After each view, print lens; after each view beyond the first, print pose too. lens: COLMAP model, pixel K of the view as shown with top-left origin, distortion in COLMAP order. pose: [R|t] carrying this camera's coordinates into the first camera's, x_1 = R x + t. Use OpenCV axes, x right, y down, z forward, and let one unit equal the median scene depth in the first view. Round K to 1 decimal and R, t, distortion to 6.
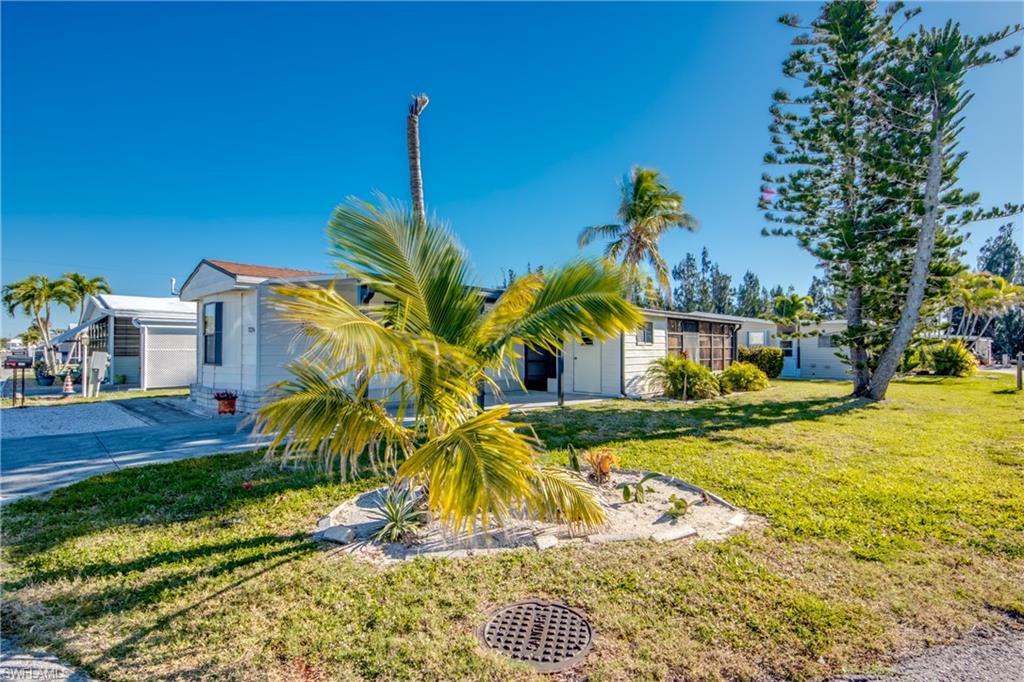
lens RADIAL K [[469.5, 0, 512.0], [0, 469.5, 341.0], [0, 0, 1]] dist [-0.001375, -0.016485]
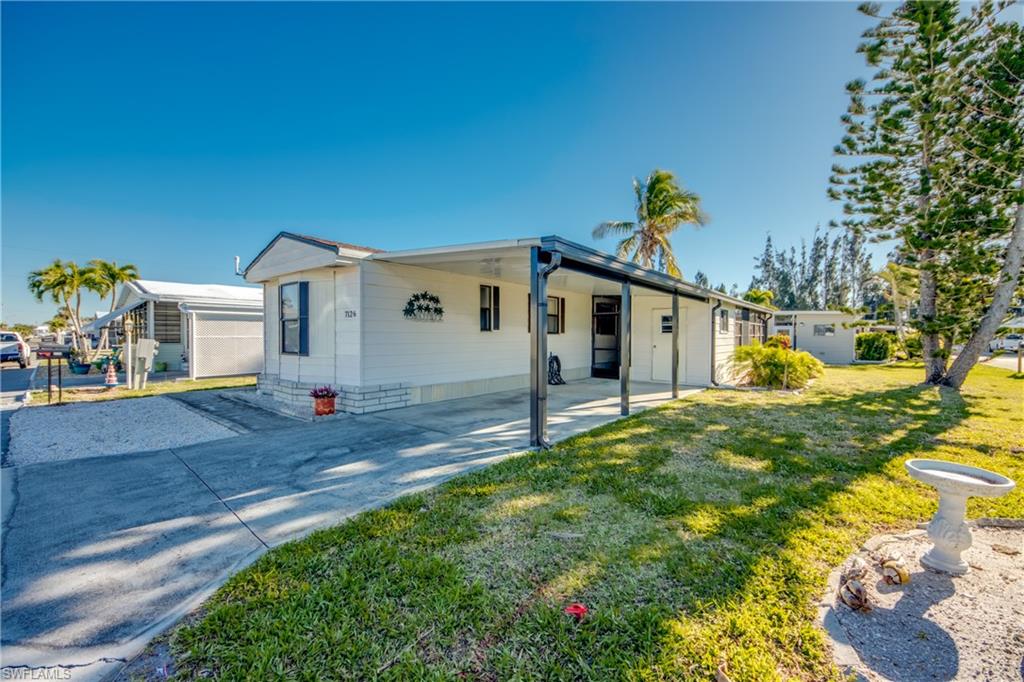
lens RADIAL K [[394.3, 0, 510.7], [0, 394.3, 340.5], [0, 0, 1]] dist [-0.000422, -0.012783]
pose [[0.998210, 0.001828, 0.059778, -0.202784], [-0.003543, 0.999585, 0.028595, 0.001708], [-0.059701, -0.028756, 0.997802, 0.177316]]
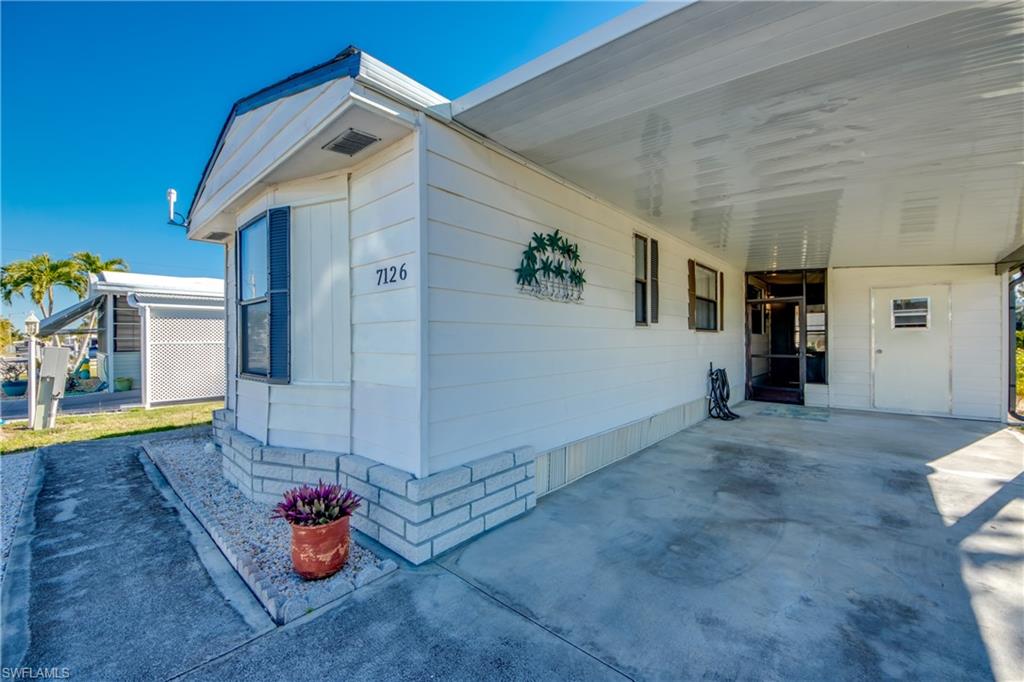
lens RADIAL K [[402.3, 0, 502.2], [0, 402.3, 341.2], [0, 0, 1]] dist [-0.000585, -0.000348]
pose [[0.999923, -0.007215, -0.010095, -0.314765], [0.007403, 0.999798, 0.018685, 0.010785], [0.009958, -0.018759, 0.999774, 0.480989]]
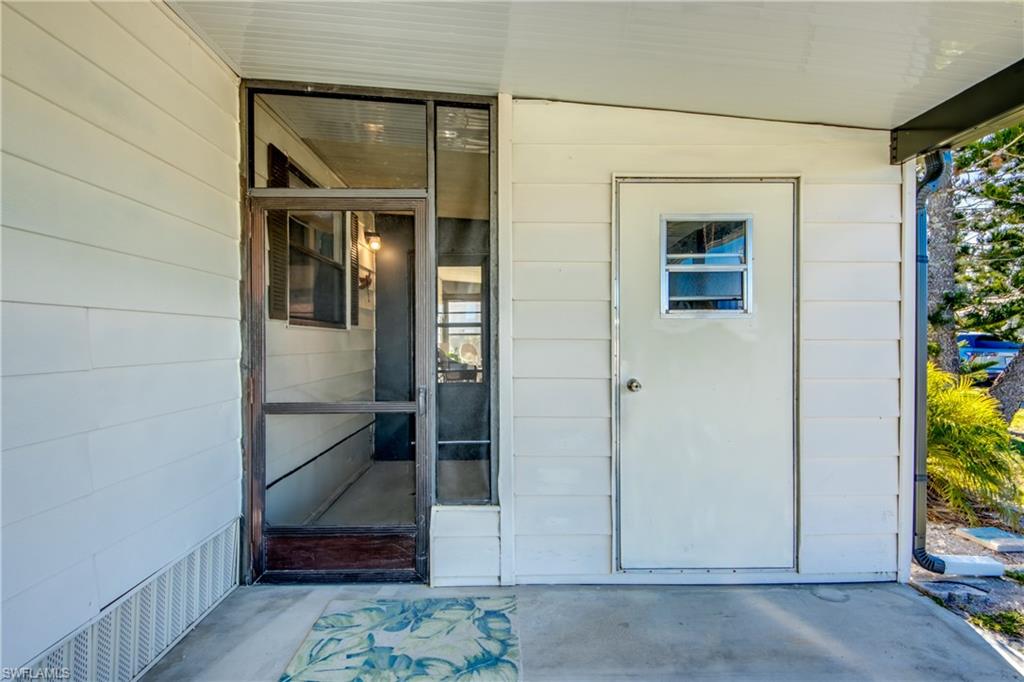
lens RADIAL K [[469.5, 0, 512.0], [0, 469.5, 341.0], [0, 0, 1]] dist [-0.001375, -0.016485]
pose [[0.727838, -0.002447, 0.685745, -0.005649], [-0.009627, 0.999859, 0.013786, 0.016867], [-0.685682, -0.016636, 0.727711, 0.886493]]
